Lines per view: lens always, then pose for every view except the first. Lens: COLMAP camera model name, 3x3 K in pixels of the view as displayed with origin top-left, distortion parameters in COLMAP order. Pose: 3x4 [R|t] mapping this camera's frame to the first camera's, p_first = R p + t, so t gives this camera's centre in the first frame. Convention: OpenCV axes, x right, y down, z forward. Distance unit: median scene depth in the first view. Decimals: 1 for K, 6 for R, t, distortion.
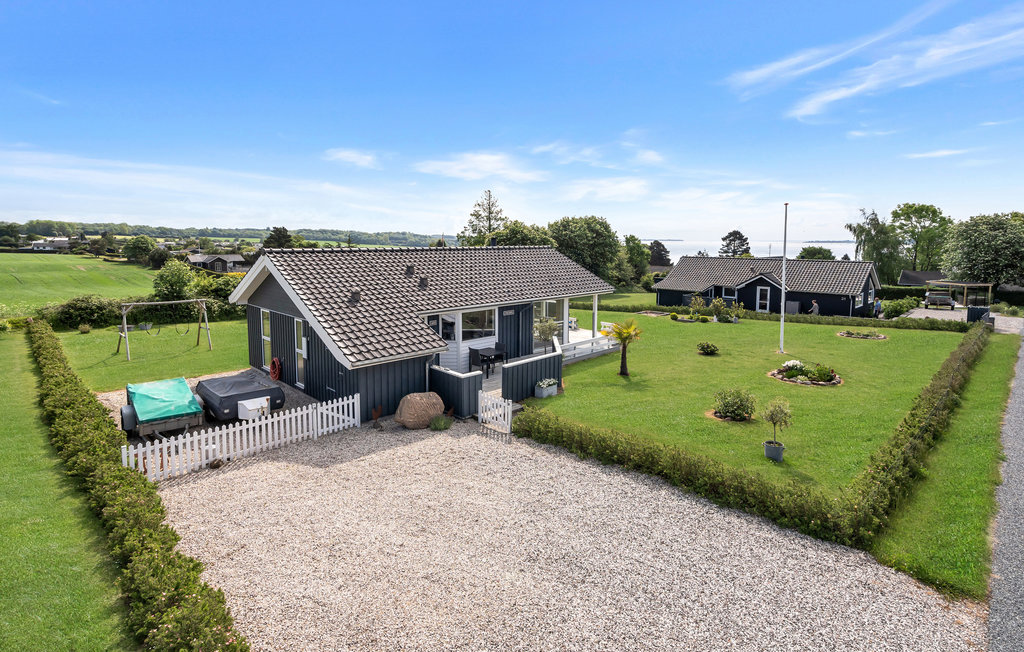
lens RADIAL K [[511.0, 0, 504.4], [0, 511.0, 322.1], [0, 0, 1]] dist [0.001940, 0.000734]
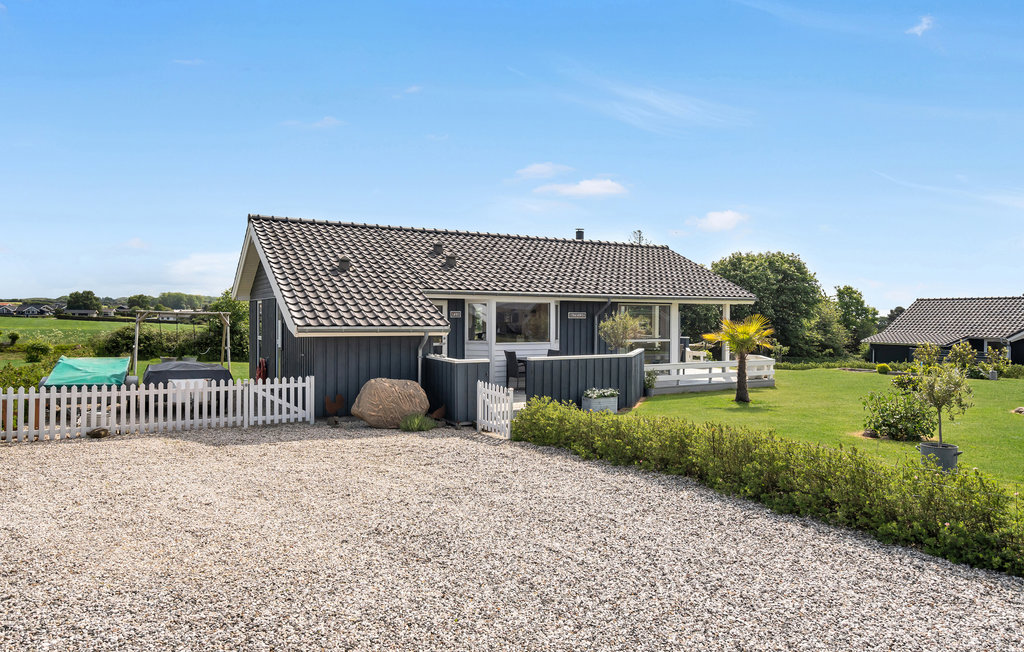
lens RADIAL K [[658.1, 0, 499.7], [0, 658.1, 357.4], [0, 0, 1]] dist [0.001370, 0.001758]
pose [[0.963610, 0.019444, -0.266605, 0.169007], [-0.045525, 0.994718, -0.091997, 0.145002], [0.263408, 0.100787, 0.959405, 0.133749]]
